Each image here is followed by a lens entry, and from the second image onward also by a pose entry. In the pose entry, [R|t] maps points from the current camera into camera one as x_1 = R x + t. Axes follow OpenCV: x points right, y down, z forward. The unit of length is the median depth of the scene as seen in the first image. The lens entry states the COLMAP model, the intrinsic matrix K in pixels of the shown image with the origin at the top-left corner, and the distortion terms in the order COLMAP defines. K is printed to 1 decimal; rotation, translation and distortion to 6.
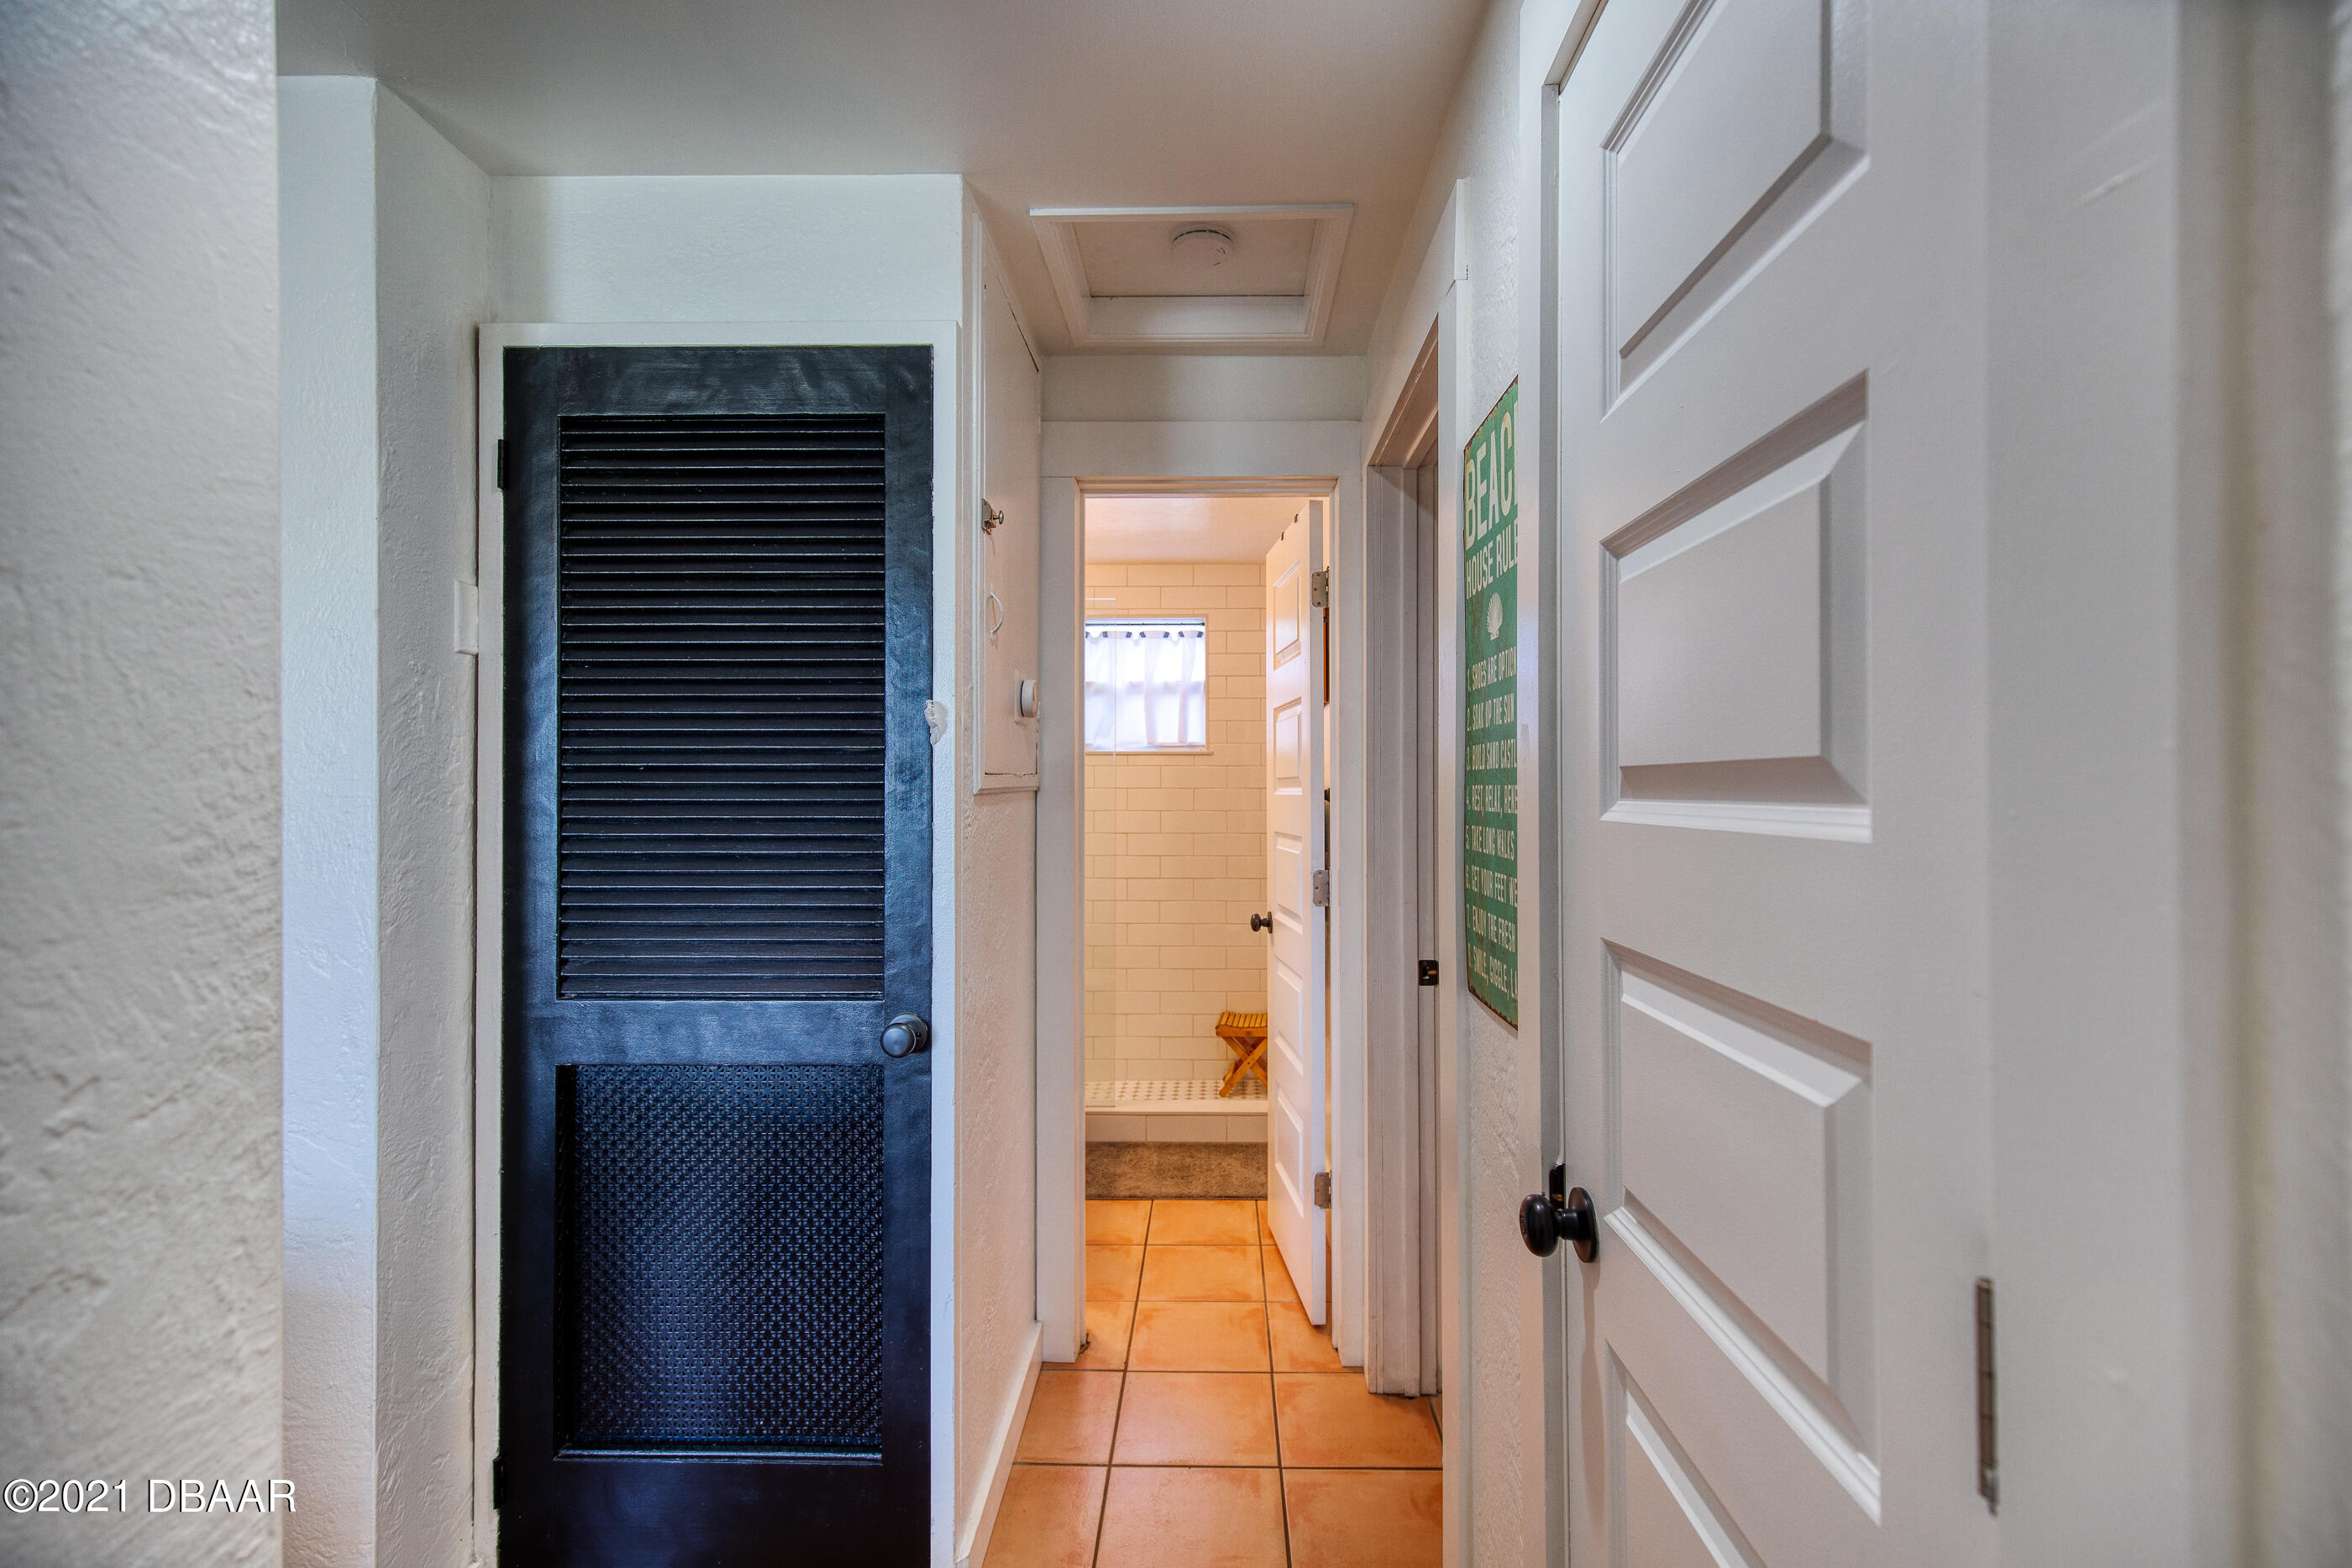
lens RADIAL K [[1057.4, 0, 1181.5], [0, 1057.4, 766.3], [0, 0, 1]] dist [0.025146, -0.007503]
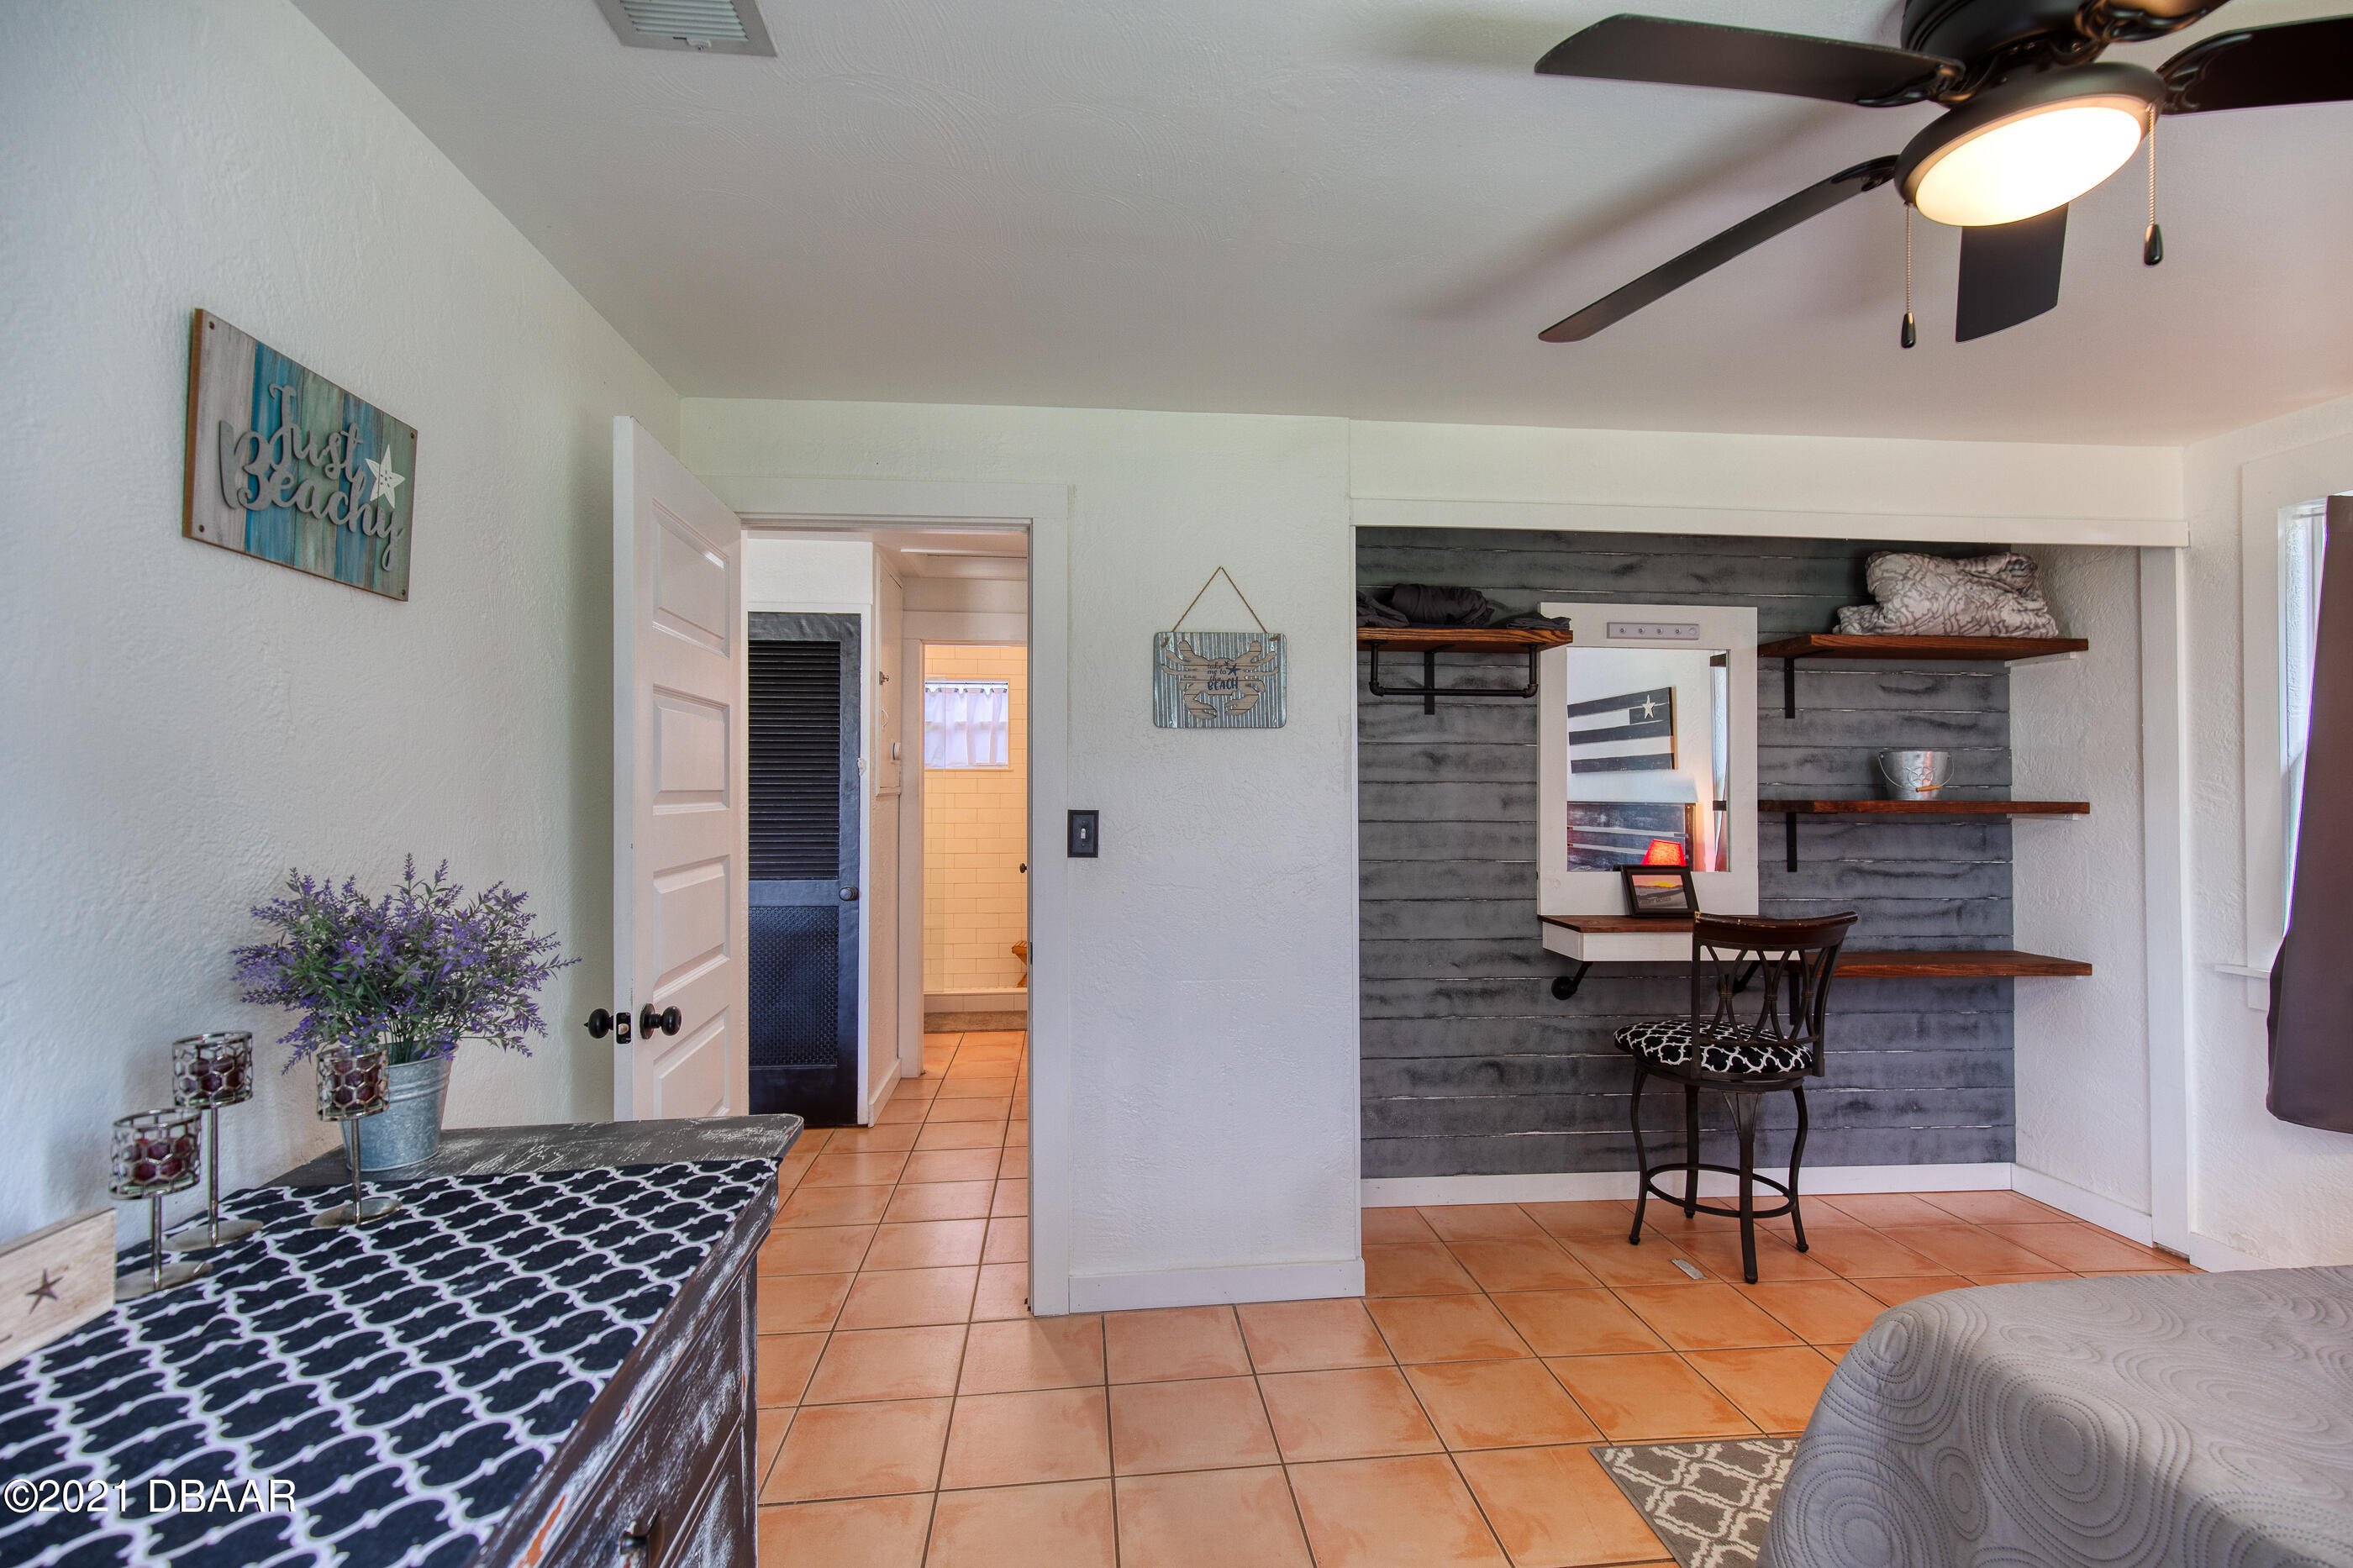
lens RADIAL K [[1057.9, 0, 1182.1], [0, 1057.9, 766.3], [0, 0, 1]] dist [0.025146, -0.007503]
pose [[0.989487, 0.004724, 0.144542, 0.087985], [-0.003719, 0.999967, -0.007223, -0.016256], [-0.144571, 0.006610, 0.989472, -0.911987]]
